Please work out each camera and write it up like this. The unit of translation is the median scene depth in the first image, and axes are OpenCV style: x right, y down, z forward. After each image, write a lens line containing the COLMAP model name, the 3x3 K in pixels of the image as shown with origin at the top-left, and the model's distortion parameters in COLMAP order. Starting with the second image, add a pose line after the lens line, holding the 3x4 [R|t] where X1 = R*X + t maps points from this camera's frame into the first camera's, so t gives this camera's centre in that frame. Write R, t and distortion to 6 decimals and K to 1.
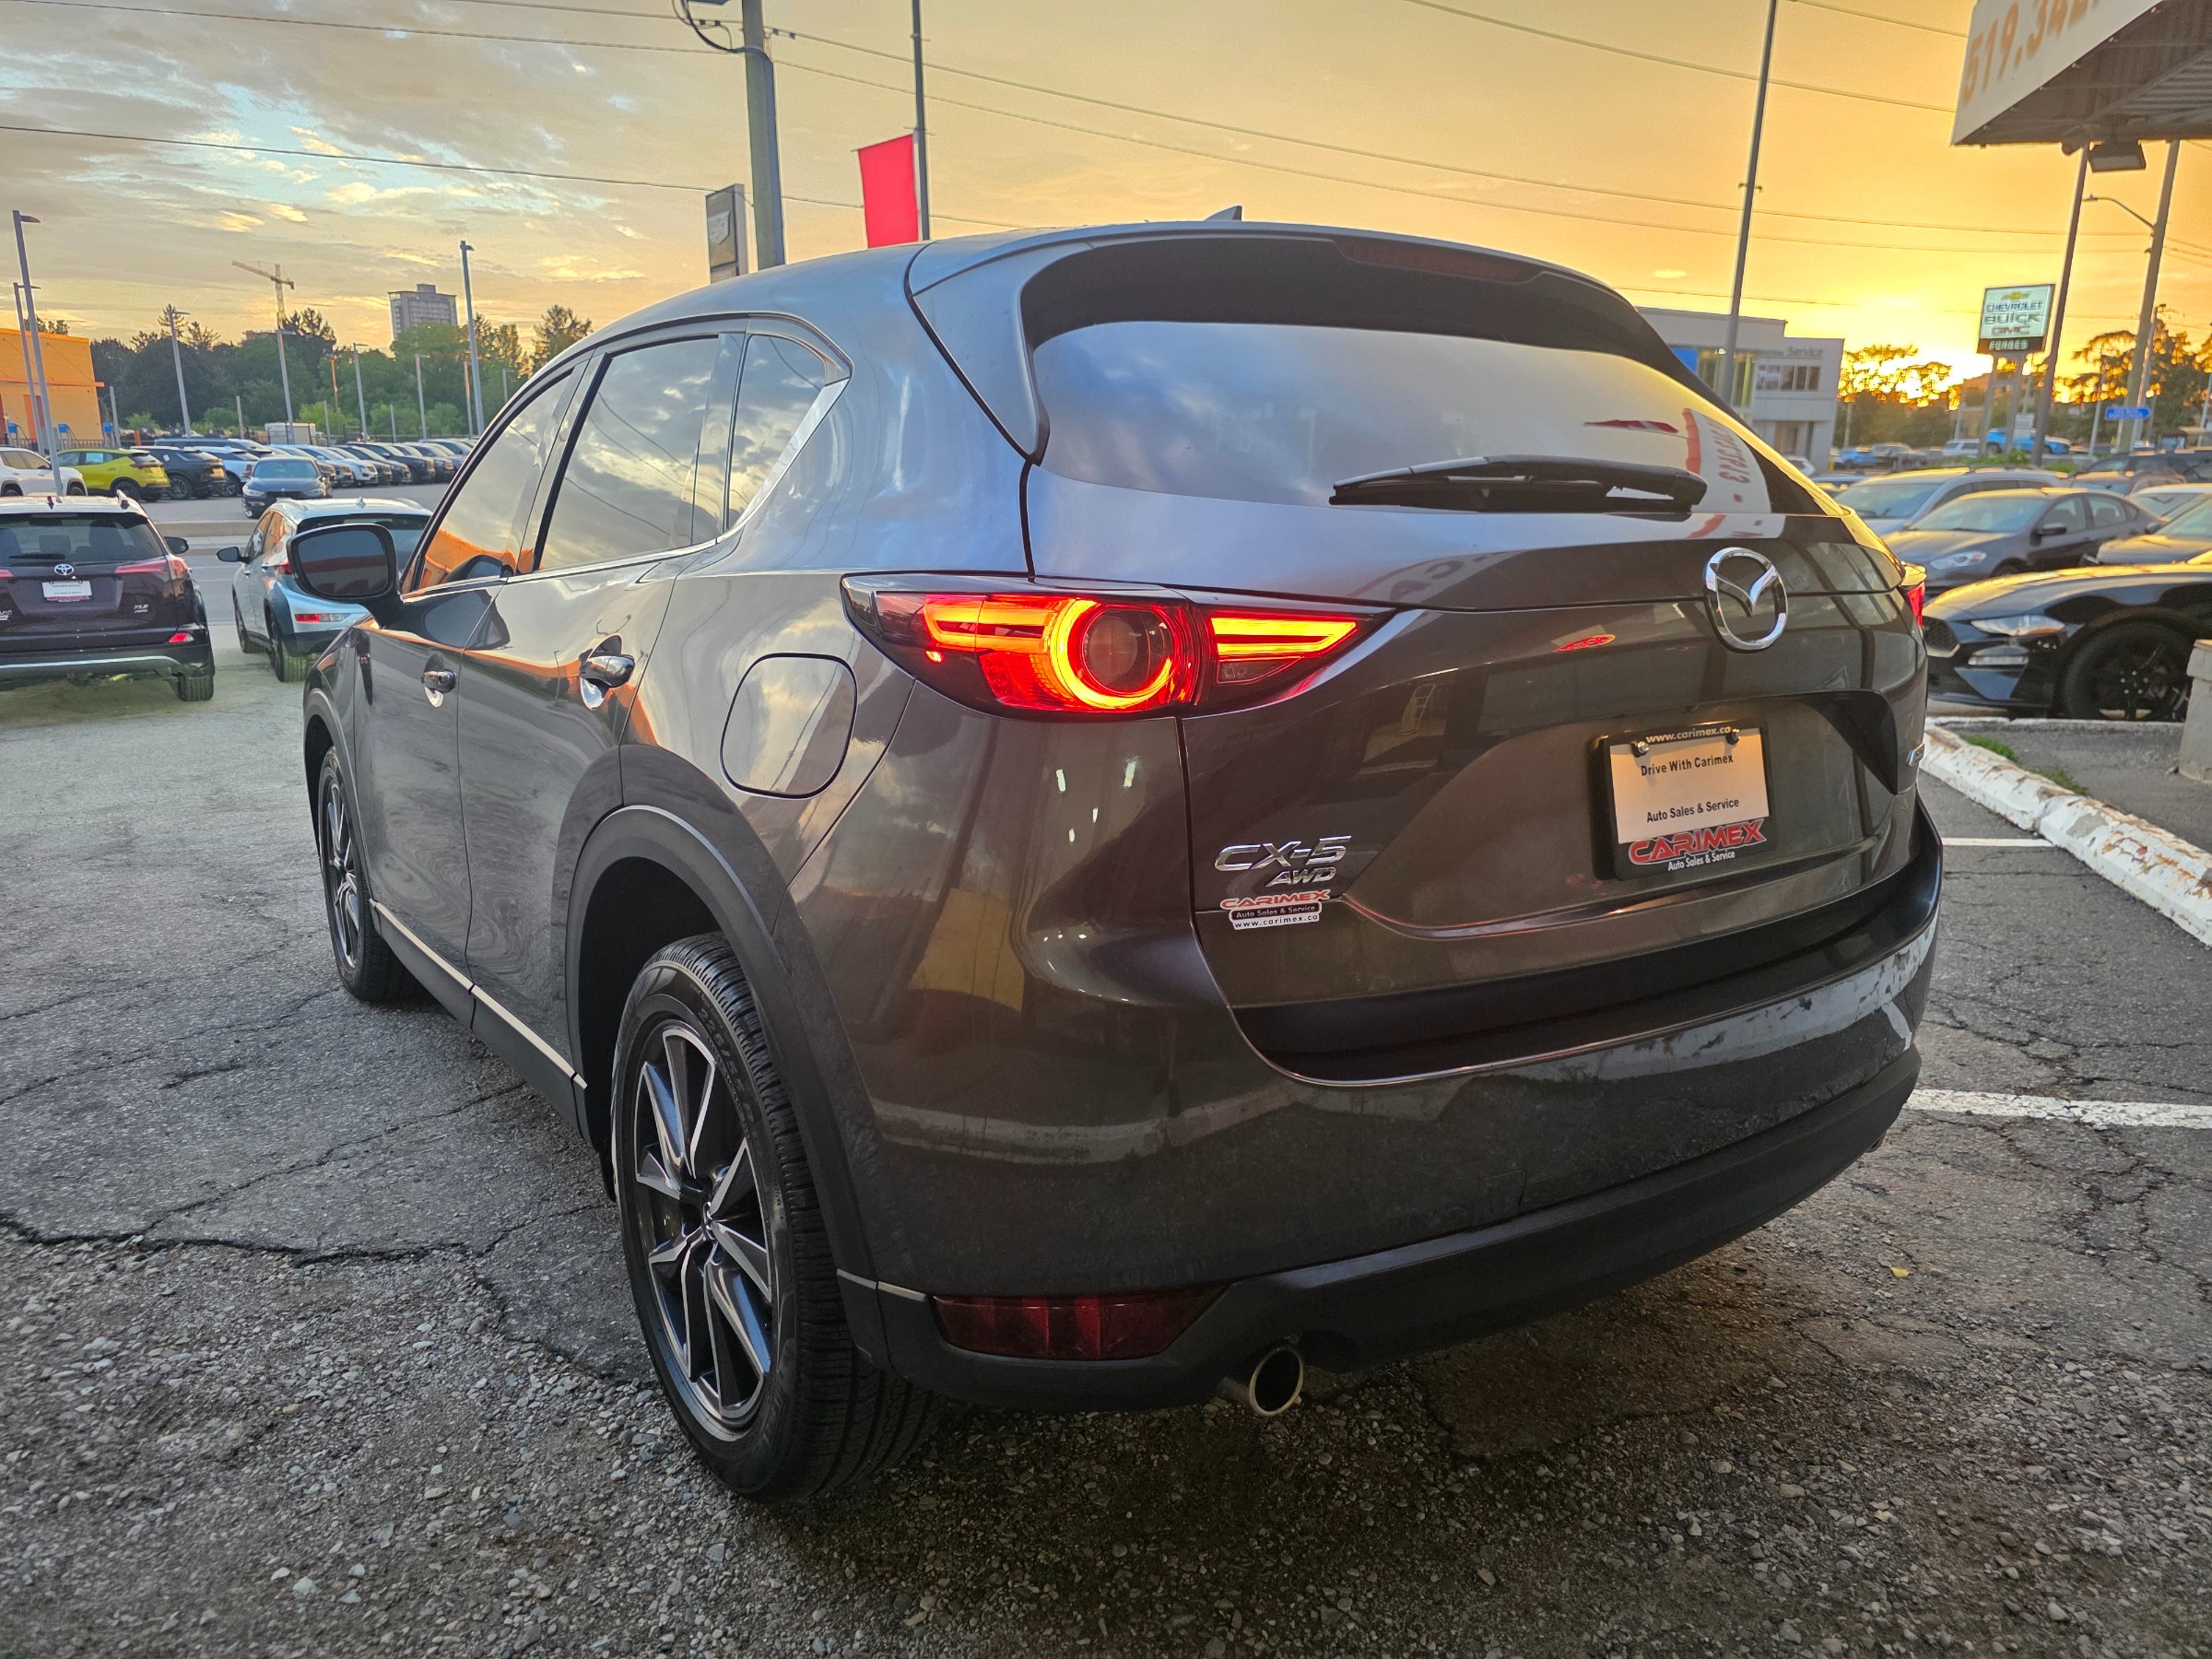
lens RADIAL K [[1496.6, 0, 1105.4], [0, 1496.6, 821.2], [0, 0, 1]] dist [0.037527, -0.032078]
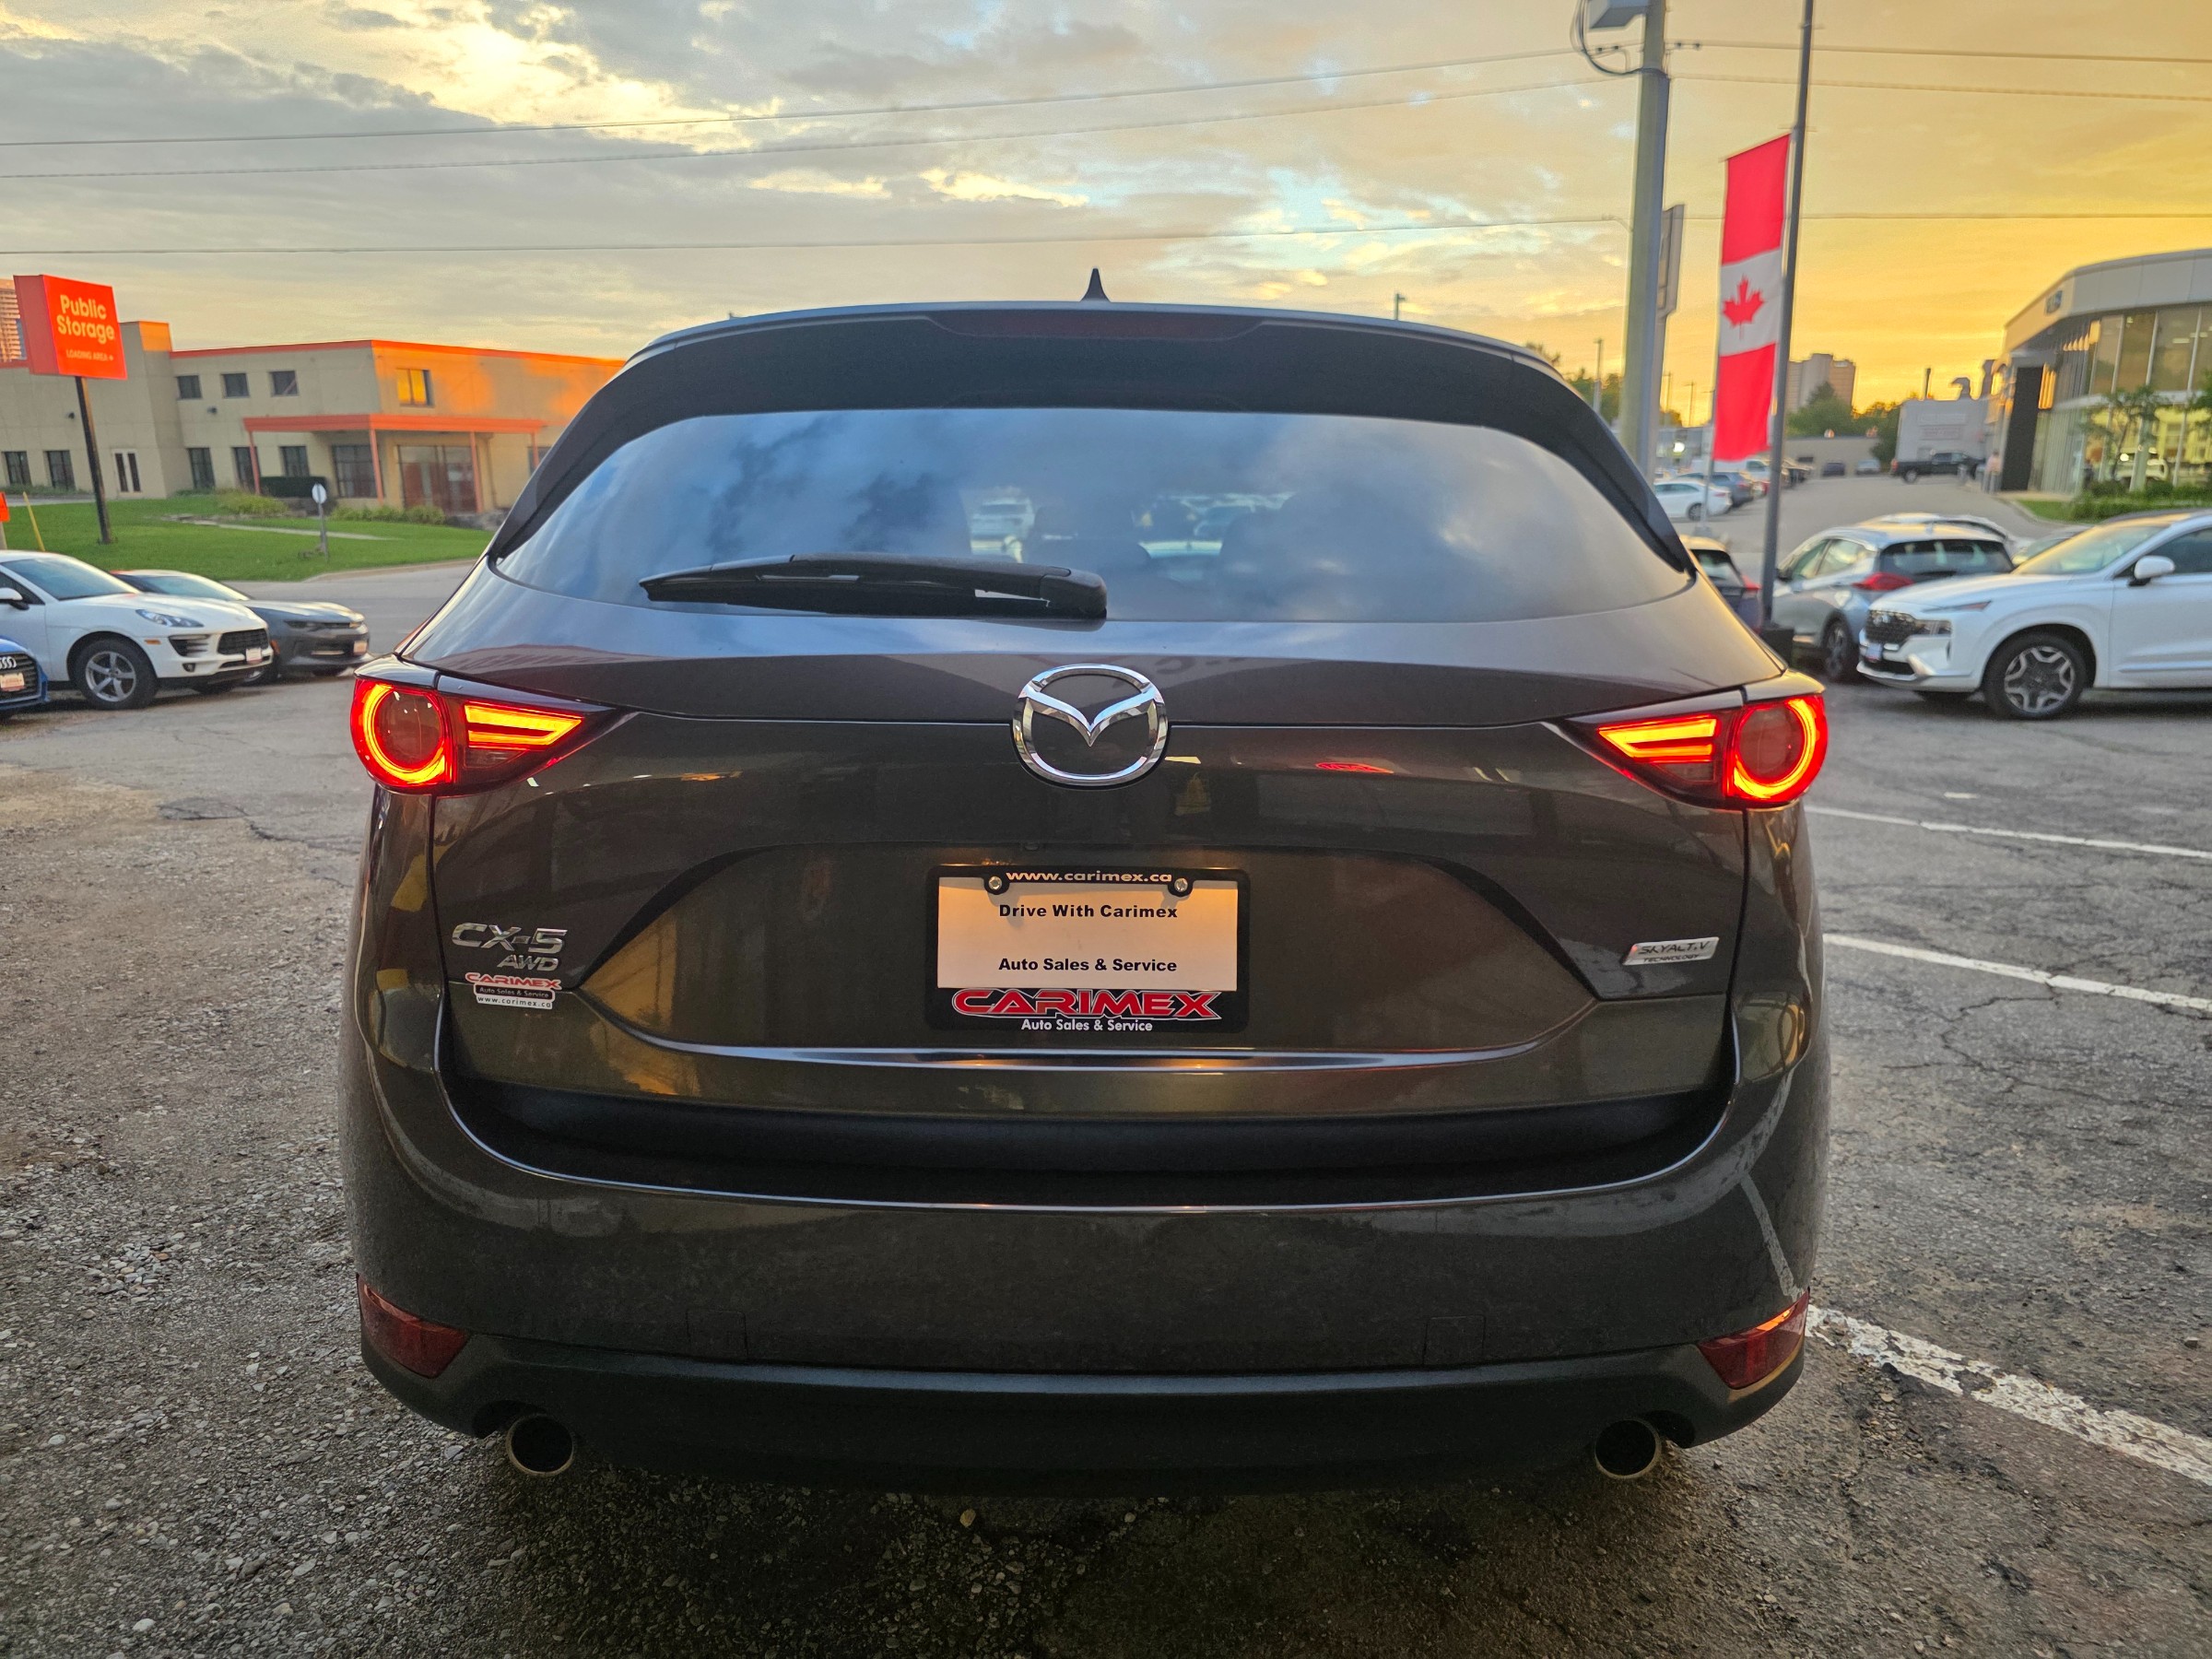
lens RADIAL K [[1496.6, 0, 1103.3], [0, 1496.6, 845.1], [0, 0, 1]] dist [0.037527, -0.032078]
pose [[0.824813, 0.114252, -0.553741, 0.872004], [-0.116639, 0.992688, 0.031081, -0.103912], [0.553243, 0.038952, 0.832108, 0.303149]]
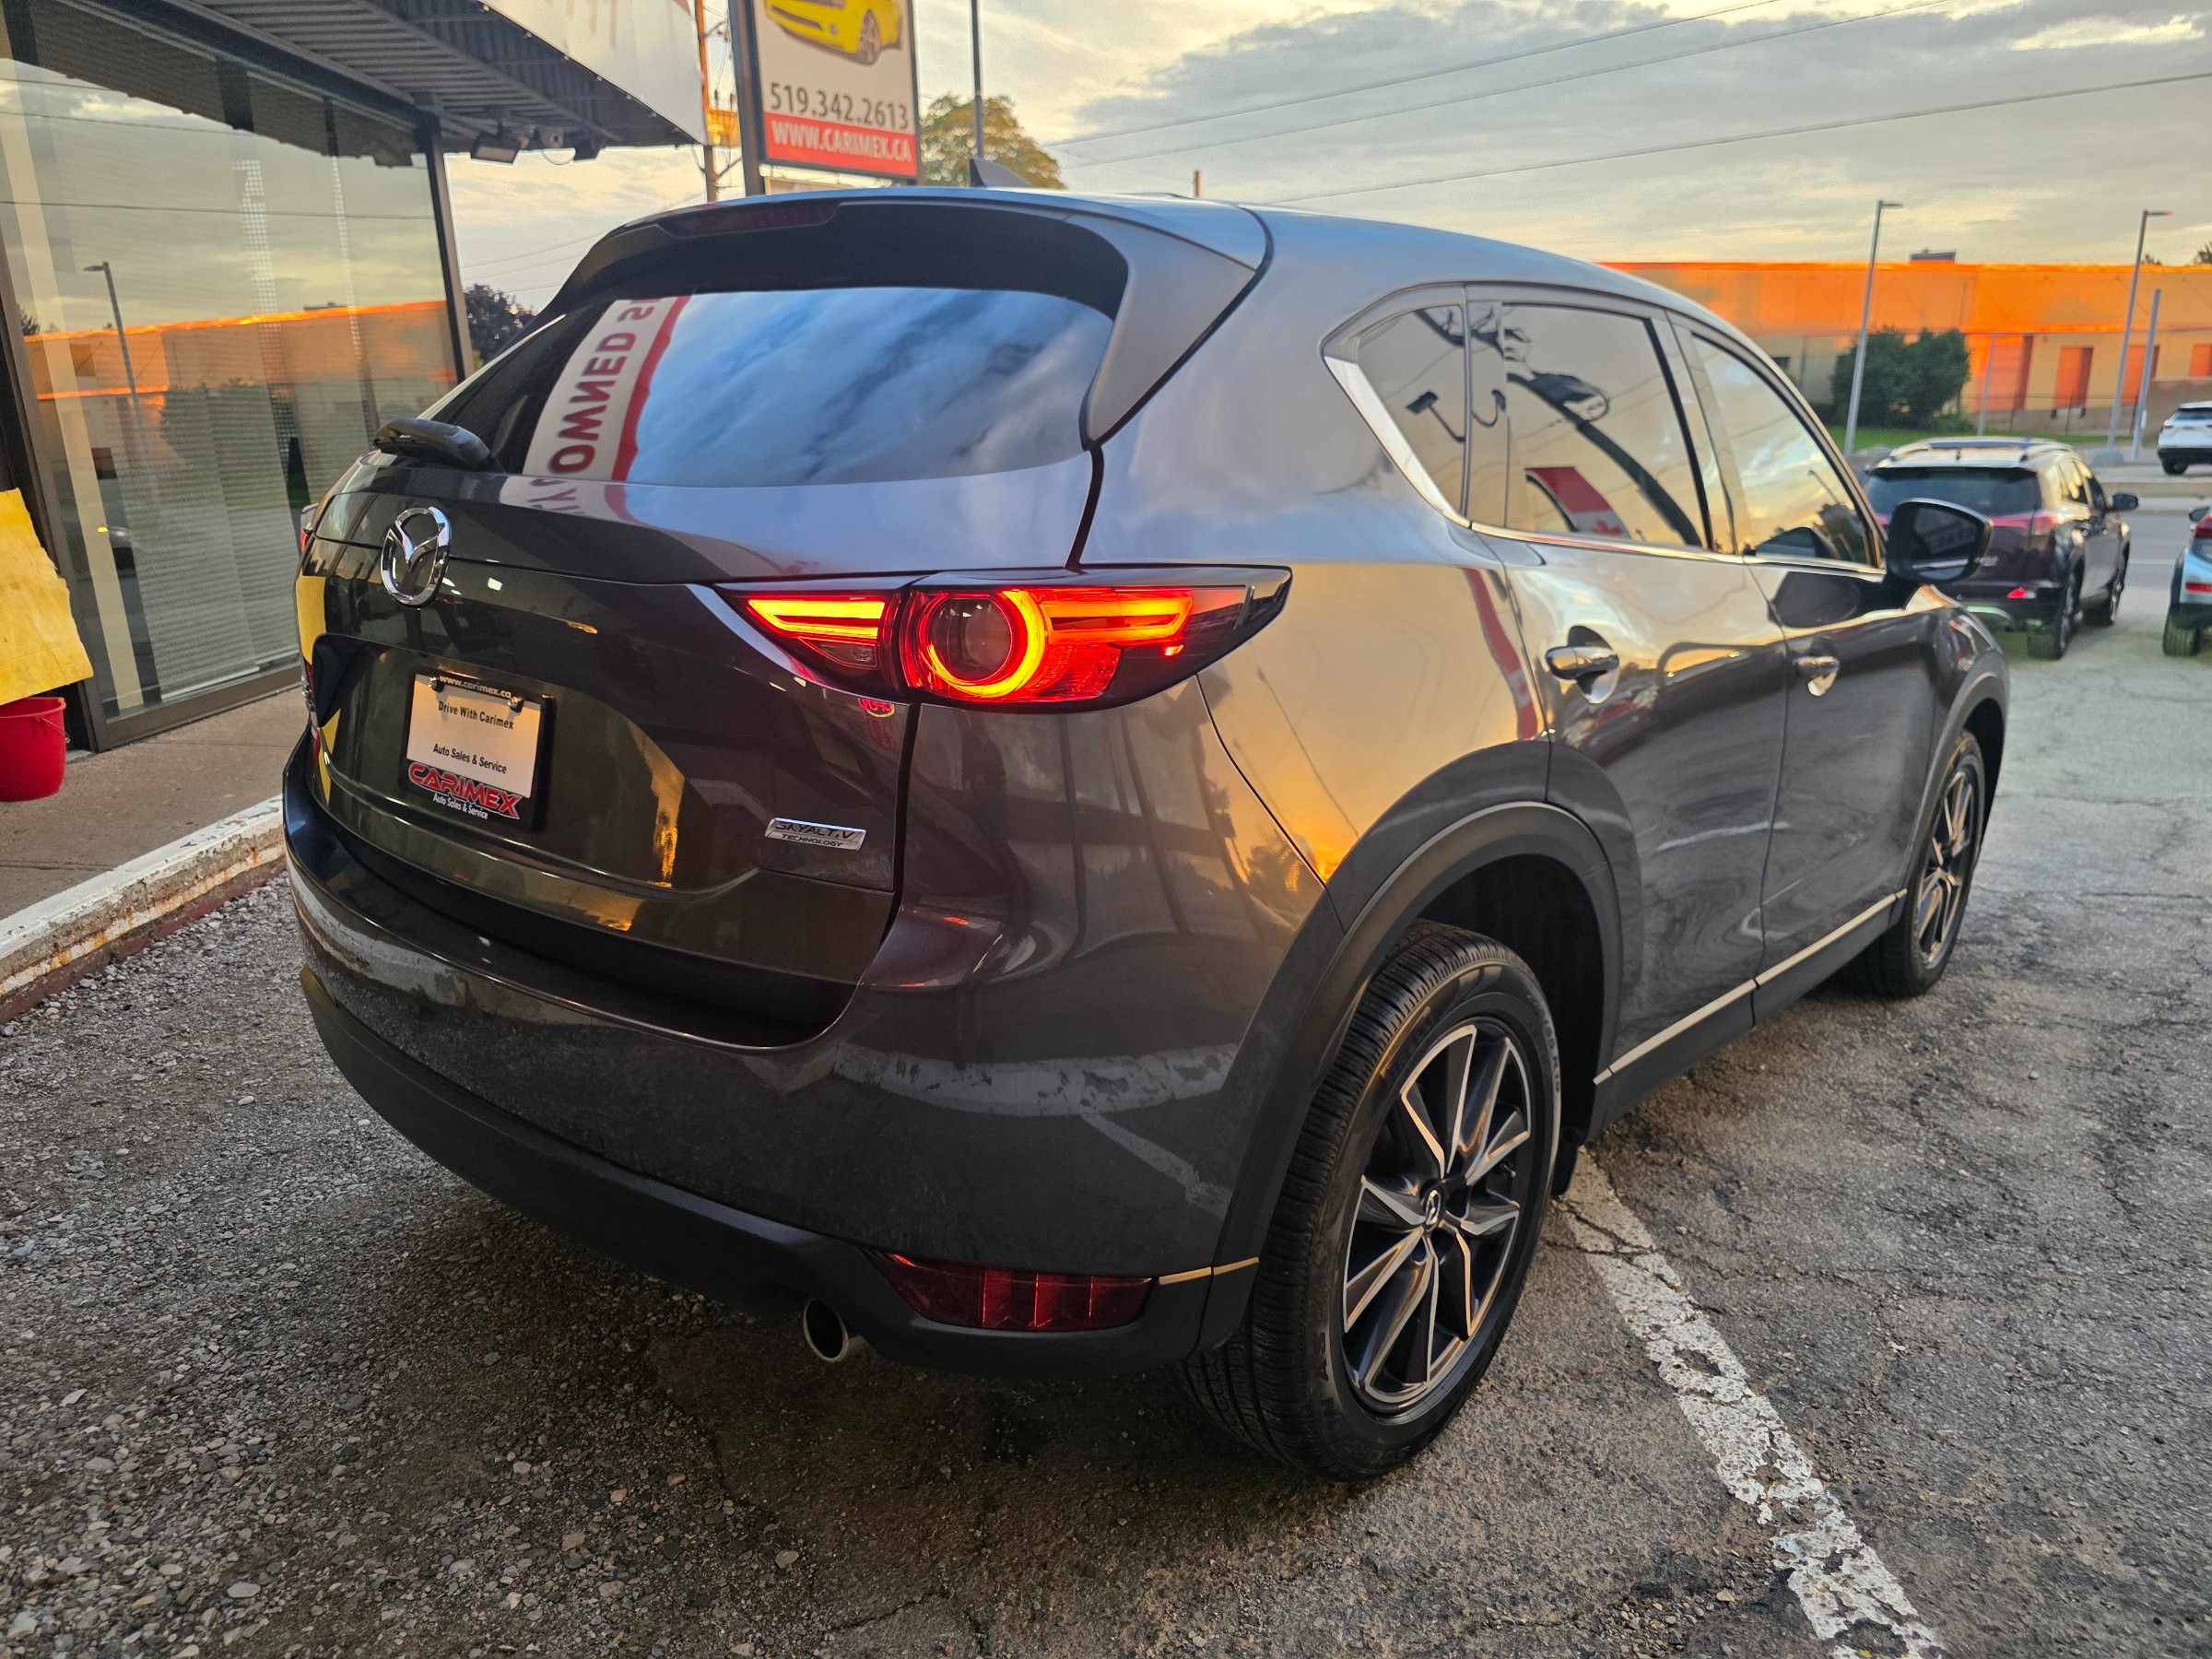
lens RADIAL K [[1496.6, 0, 1105.1], [0, 1496.6, 833.3], [0, 0, 1]] dist [0.037527, -0.032078]
pose [[0.254592, 0.245906, -0.935261, 1.512964], [-0.211729, 0.957839, 0.194206, -0.257283], [0.943586, 0.148579, 0.295923, 1.131740]]
